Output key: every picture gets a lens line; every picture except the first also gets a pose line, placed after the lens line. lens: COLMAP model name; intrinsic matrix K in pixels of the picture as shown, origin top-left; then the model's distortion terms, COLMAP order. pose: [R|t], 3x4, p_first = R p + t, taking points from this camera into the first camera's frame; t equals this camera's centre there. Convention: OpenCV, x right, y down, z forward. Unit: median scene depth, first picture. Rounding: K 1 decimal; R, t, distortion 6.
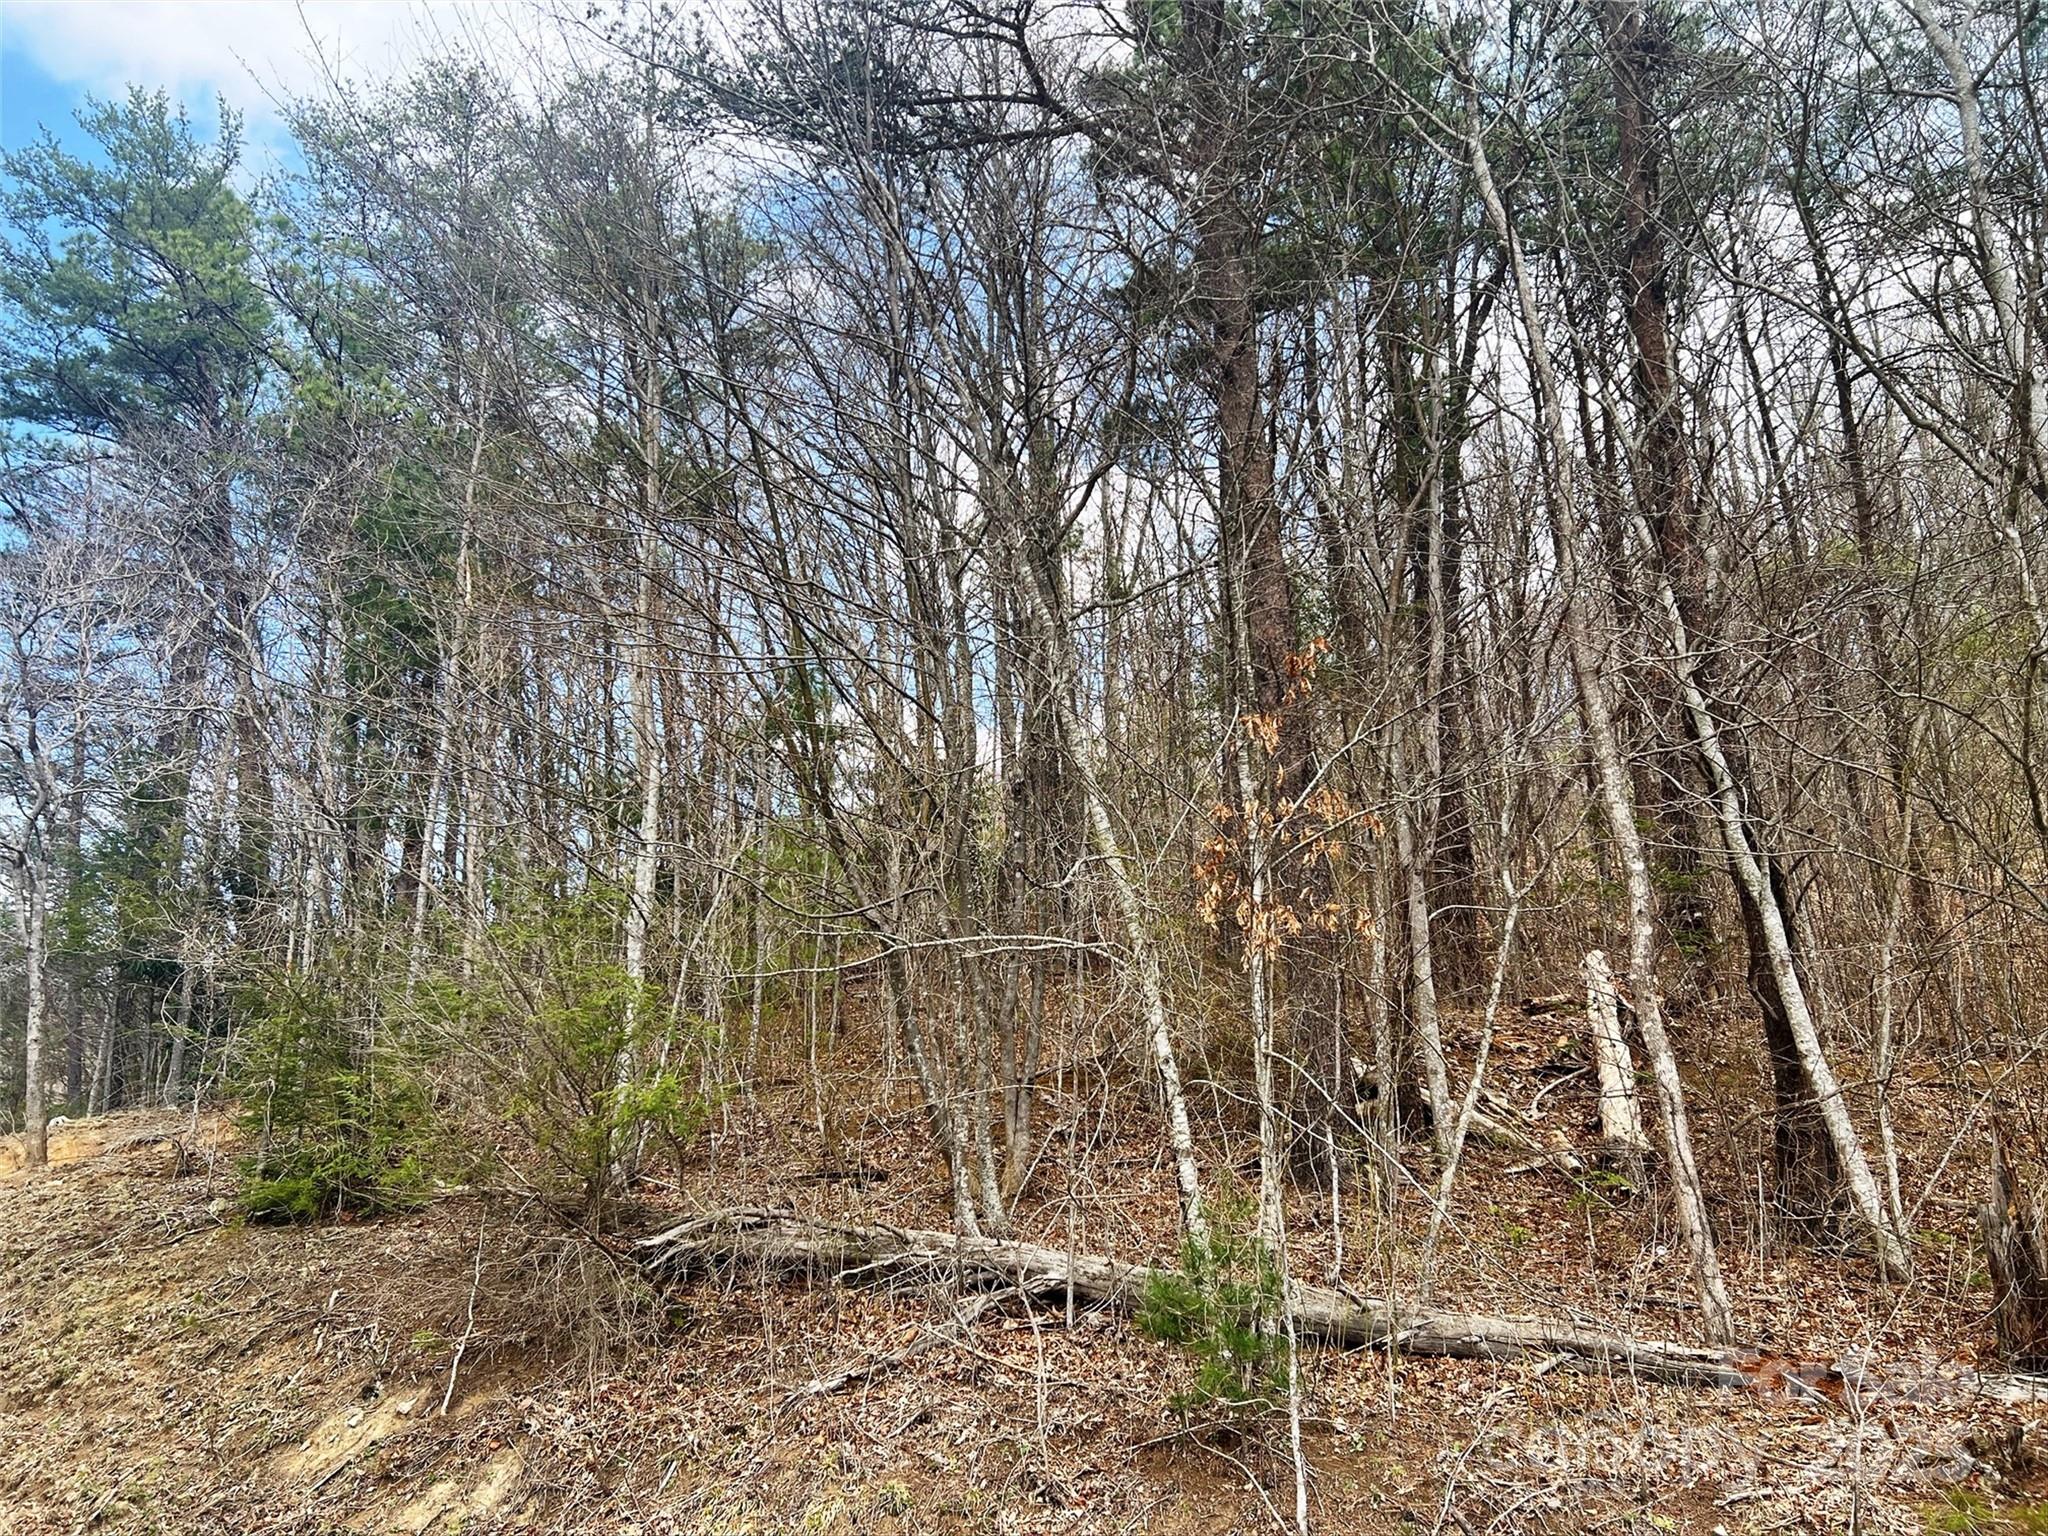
lens RADIAL K [[1528.5, 0, 1024.0], [0, 1528.5, 768.0], [0, 0, 1]] dist [0.075984, -0.089240]
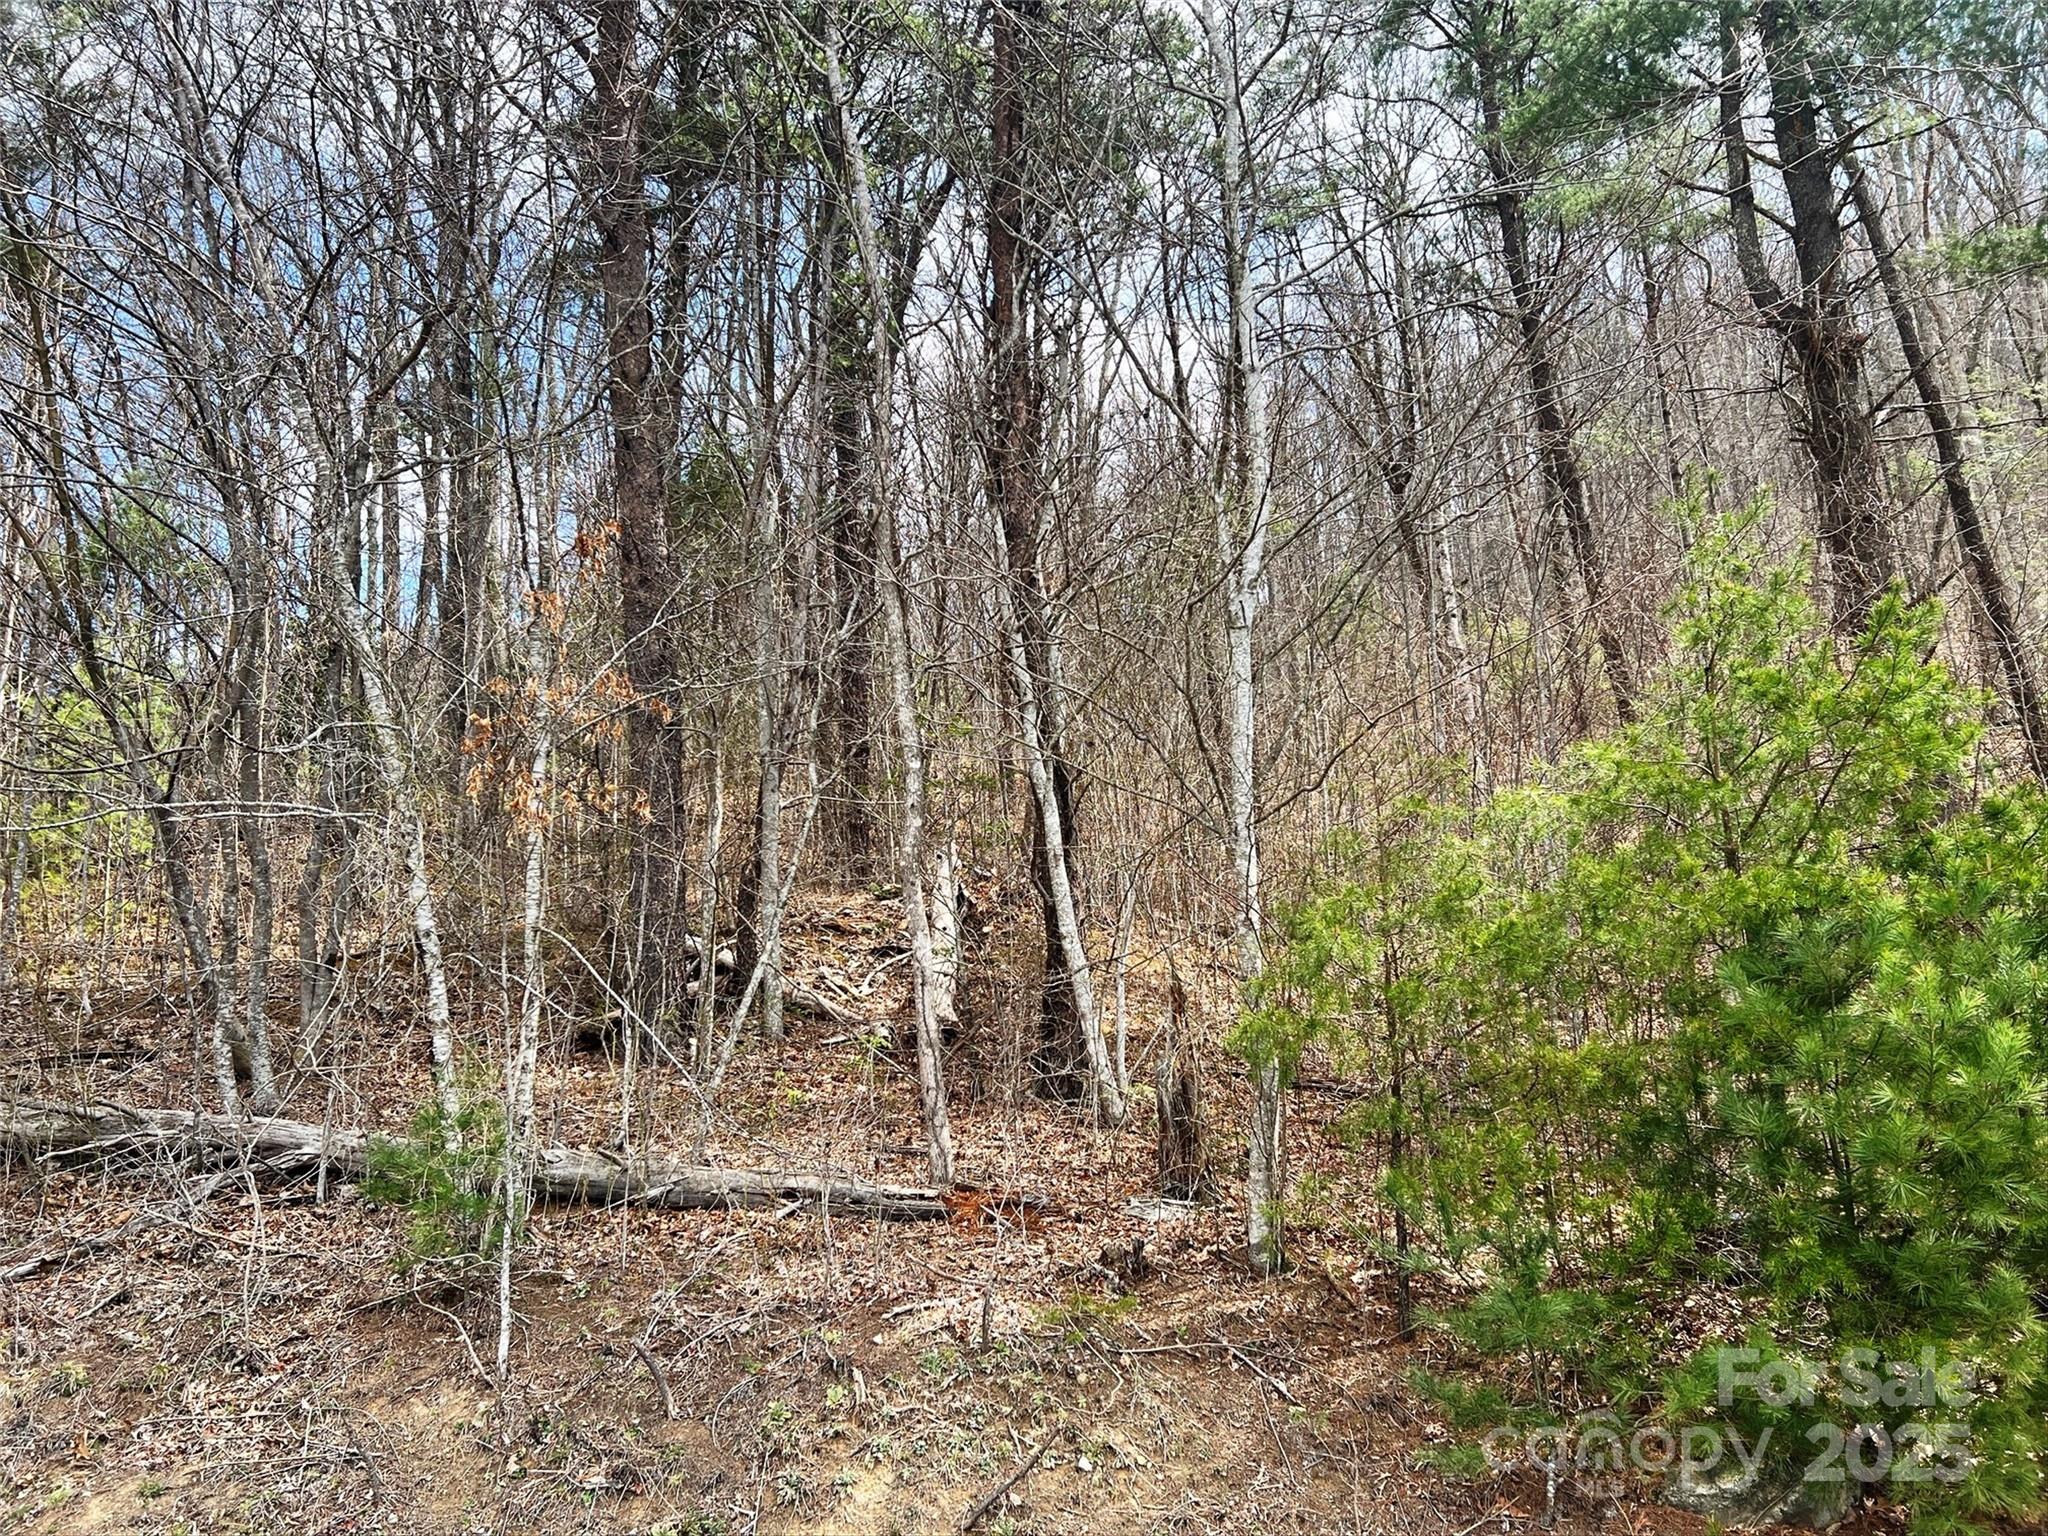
lens RADIAL K [[1537.1, 0, 1060.6], [0, 1537.1, 770.4], [0, 0, 1]] dist [0.068108, -0.081684]
pose [[0.932682, 0.056703, 0.356215, 0.110262], [-0.083313, 0.994728, 0.059796, -0.007049], [-0.350946, -0.085448, 0.932489, -0.065665]]
